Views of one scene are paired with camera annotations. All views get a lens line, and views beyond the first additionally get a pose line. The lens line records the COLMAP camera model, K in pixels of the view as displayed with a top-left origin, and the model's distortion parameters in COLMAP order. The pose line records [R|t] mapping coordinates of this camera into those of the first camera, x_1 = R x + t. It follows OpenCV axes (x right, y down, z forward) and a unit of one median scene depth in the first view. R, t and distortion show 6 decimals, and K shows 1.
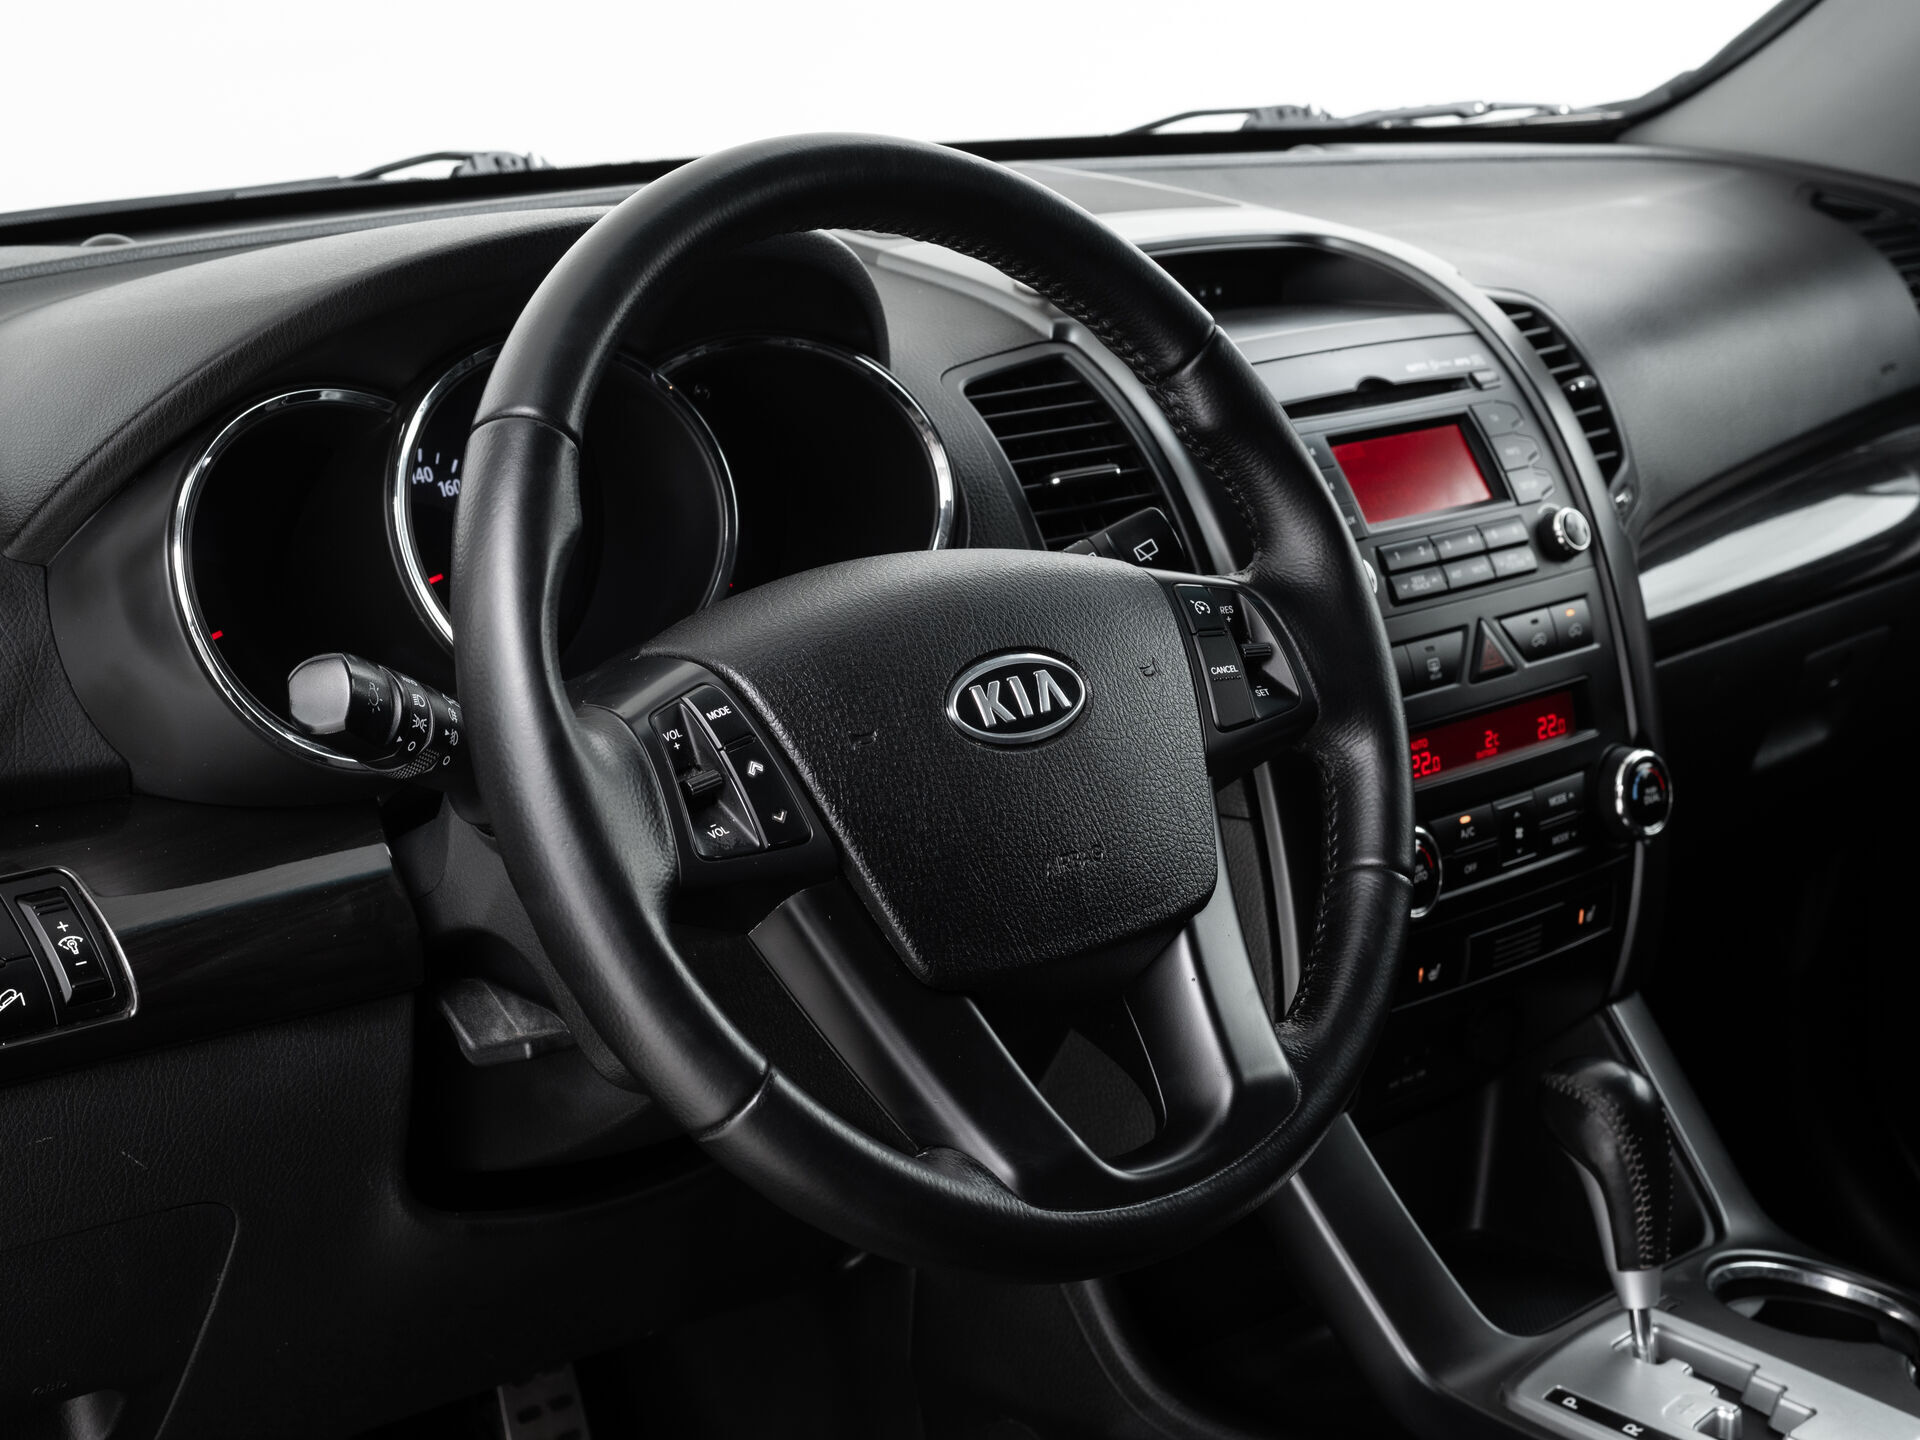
lens RADIAL K [[3145.1, 0, 960.0], [0, 3145.1, 720.0], [0, 0, 1]] dist [-0.010918, -0.030279]
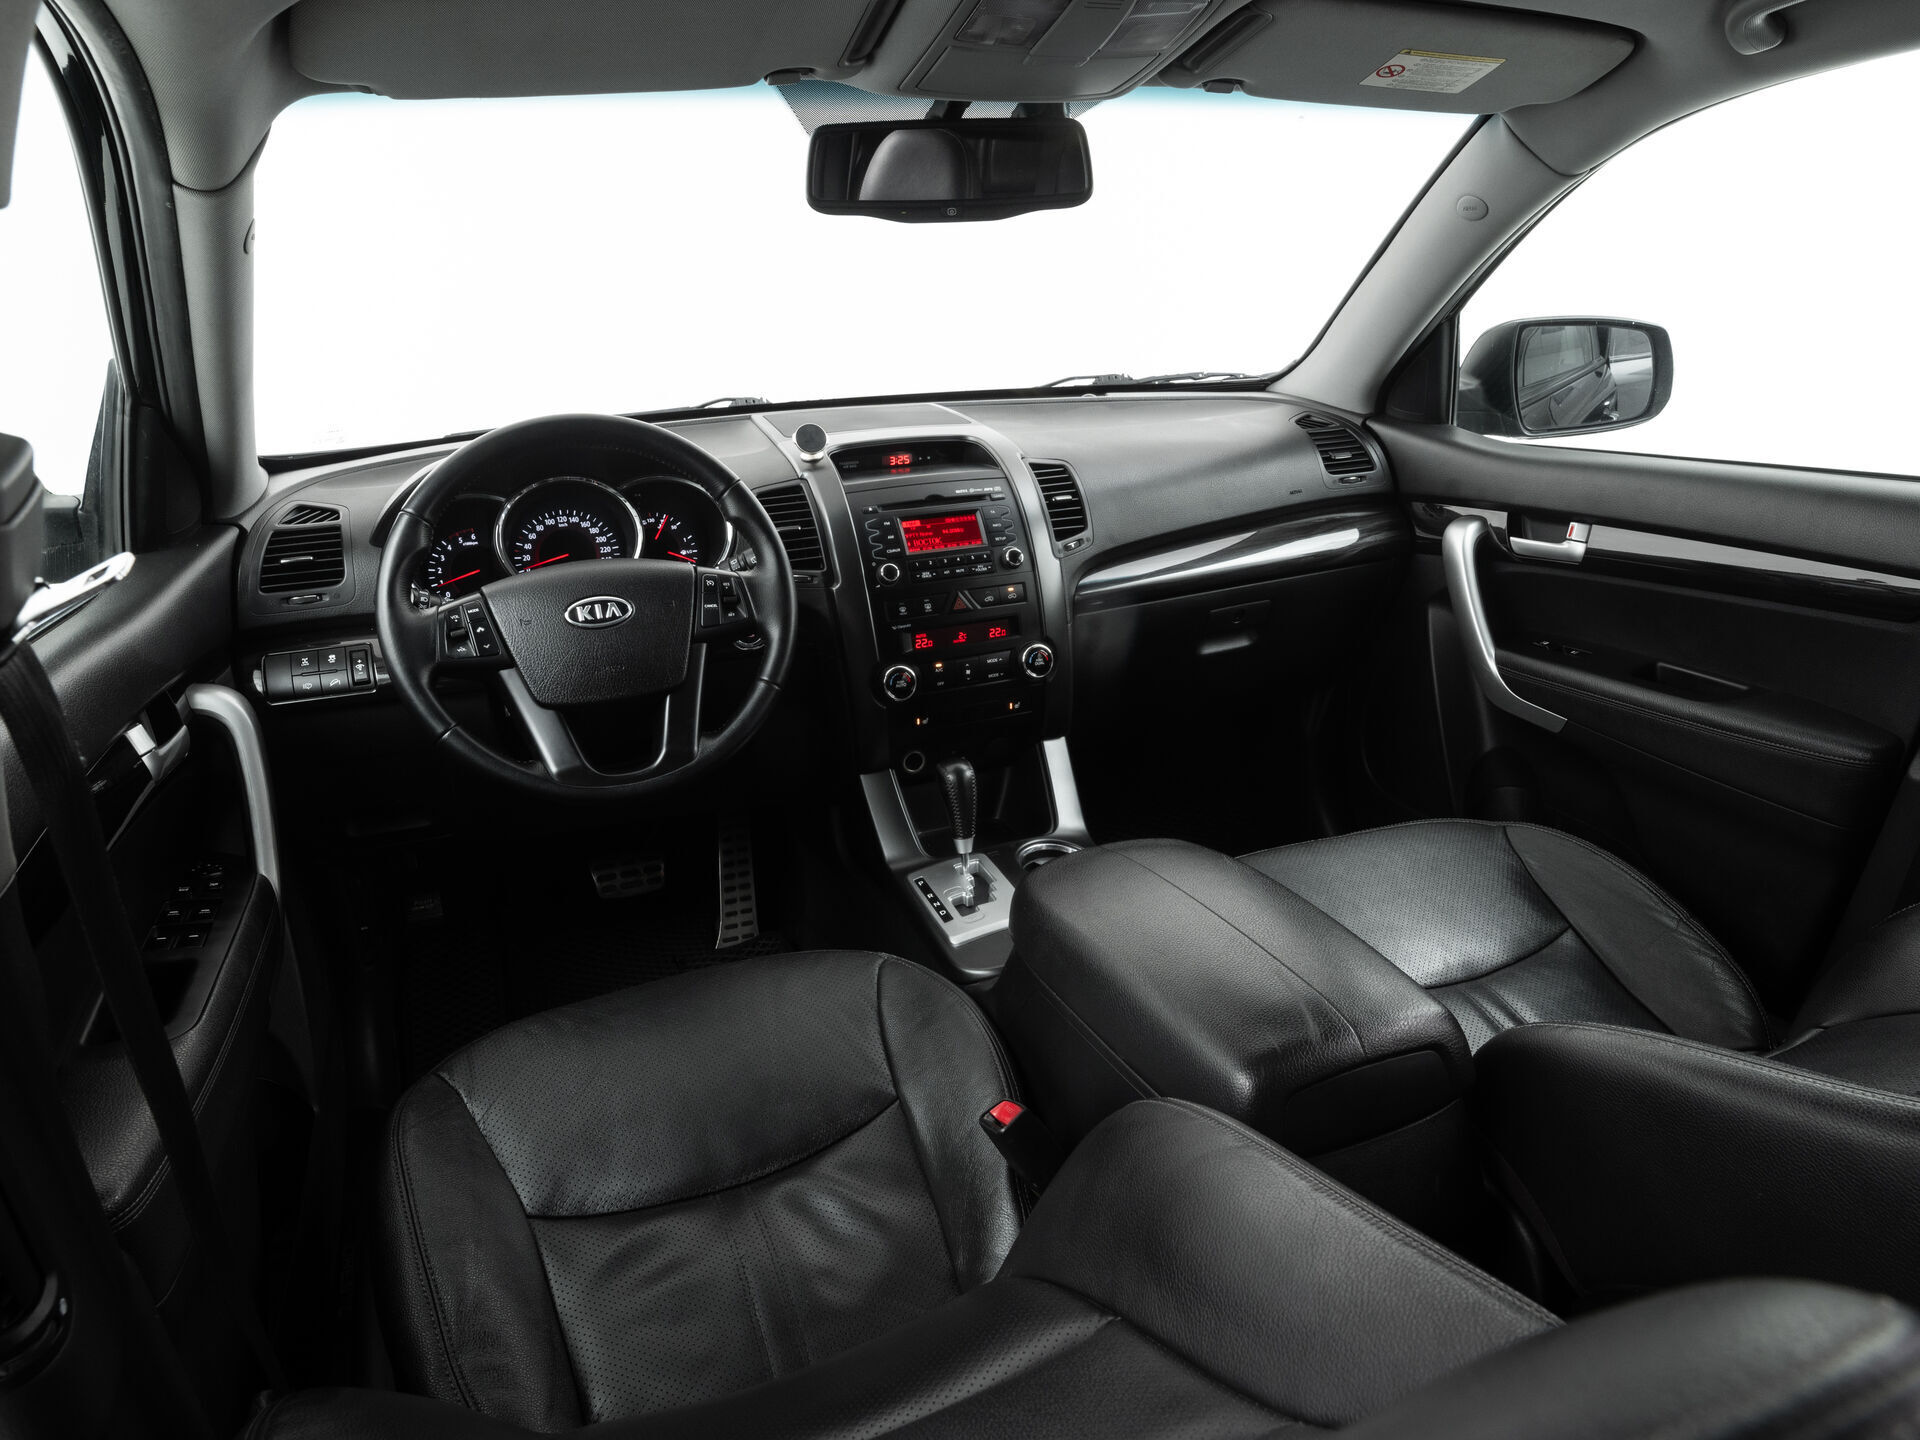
lens RADIAL K [[1237.2, 0, 993.4], [0, 1237.2, 710.0], [0, 0, 1]] dist [-0.029345, 0.004122]
pose [[0.932096, 0.100815, -0.347899, 0.616854], [-0.065292, 0.991517, 0.112391, -0.055666], [0.356279, -0.082044, 0.930771, 0.042055]]
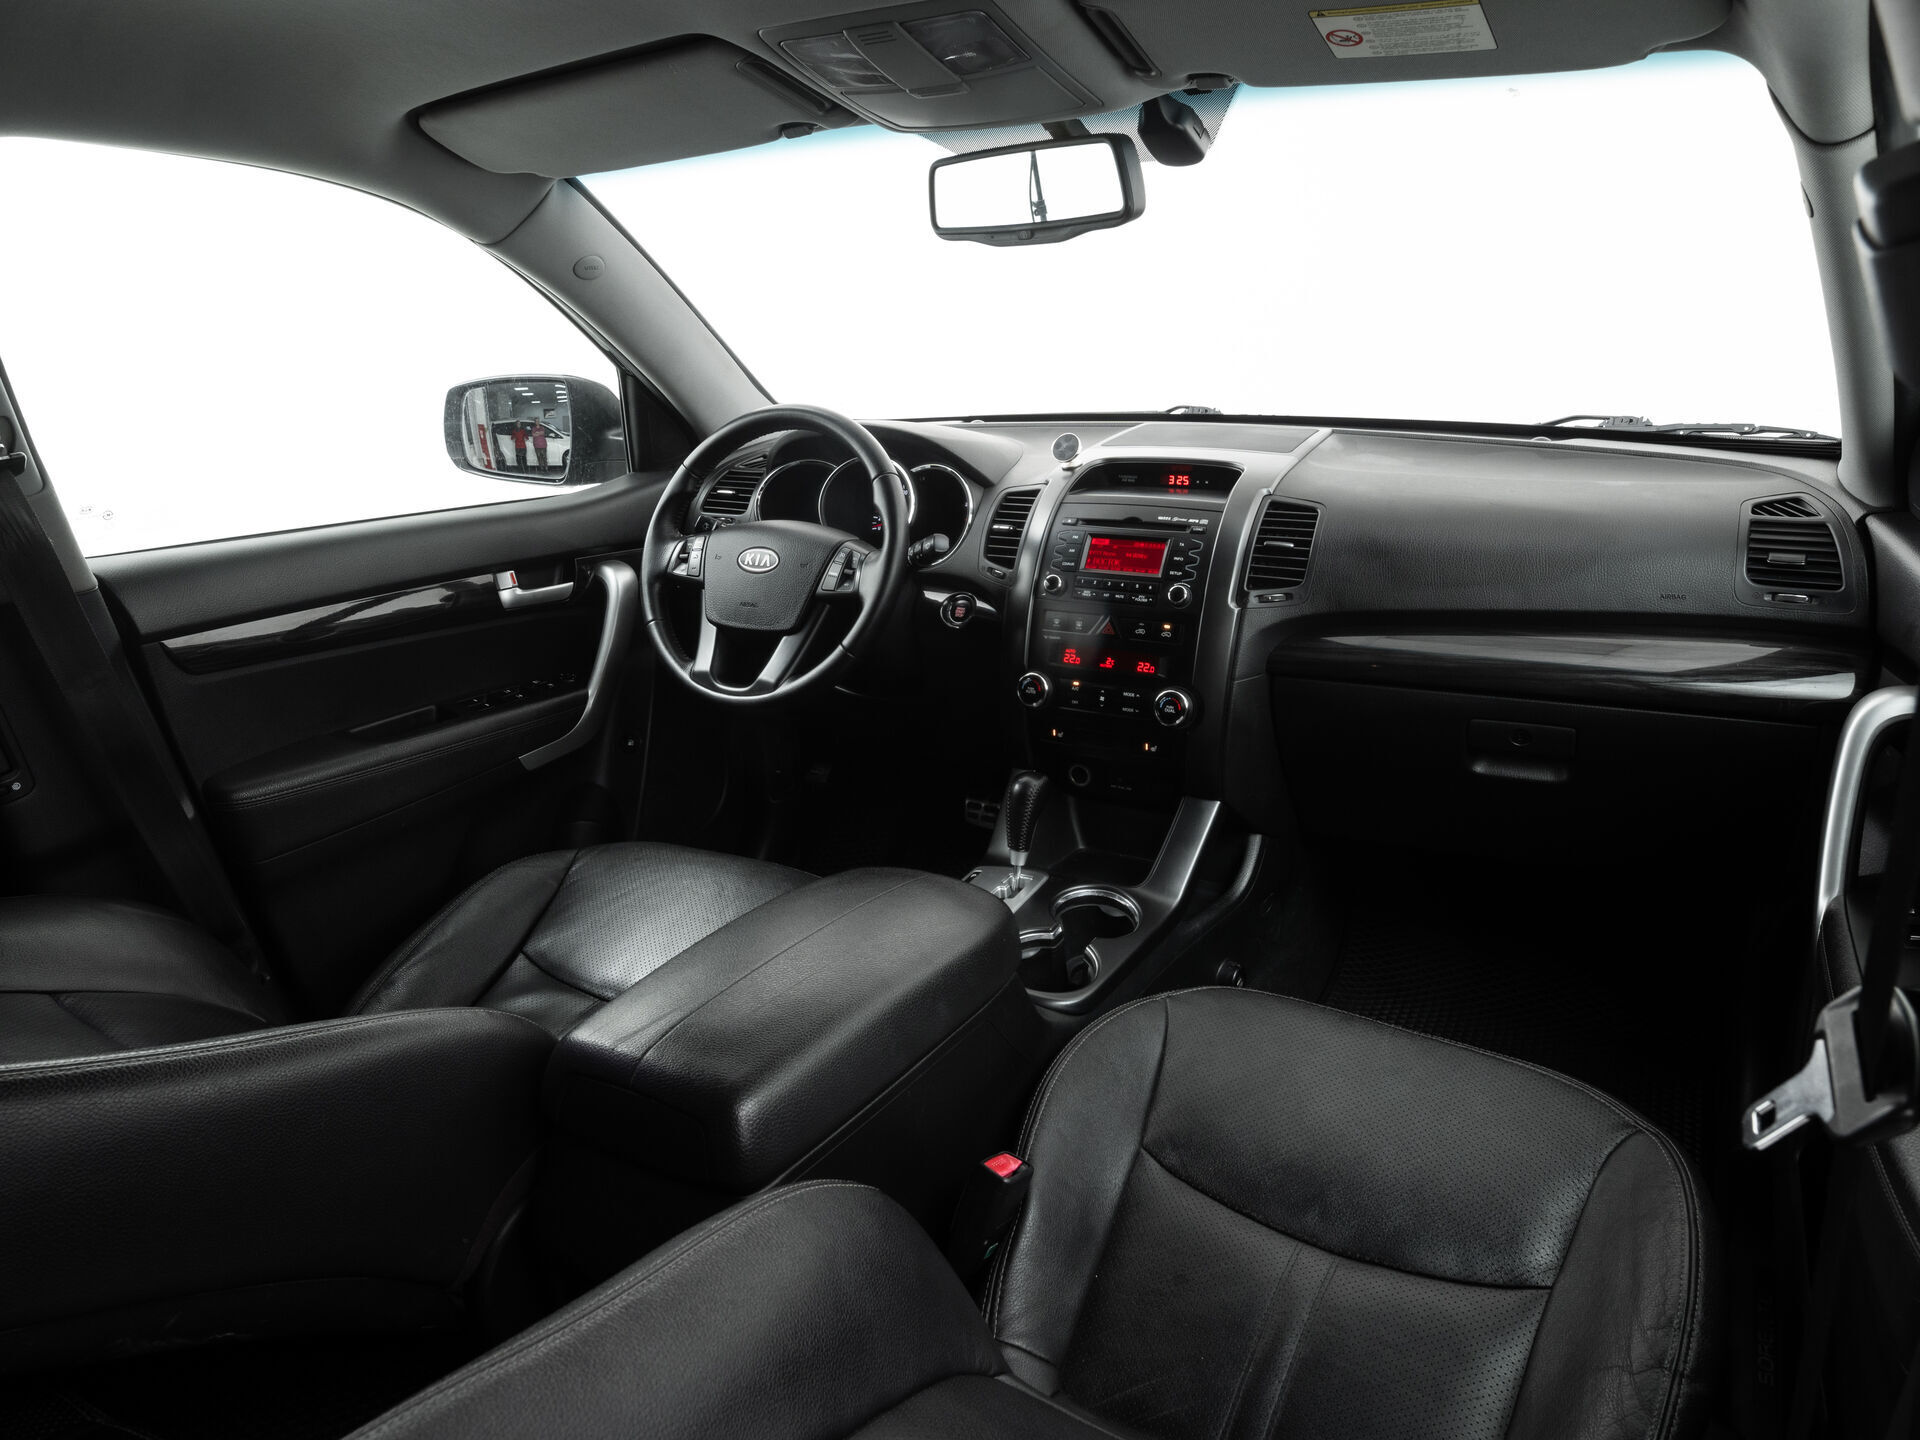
lens RADIAL K [[1237.2, 0, 993.4], [0, 1237.2, 710.0], [0, 0, 1]] dist [-0.029345, 0.004122]
pose [[0.293623, 0.300109, -0.907590, 1.183004], [-0.209082, 0.946614, 0.245371, -0.204406], [0.932776, 0.117714, 0.340695, 0.625536]]
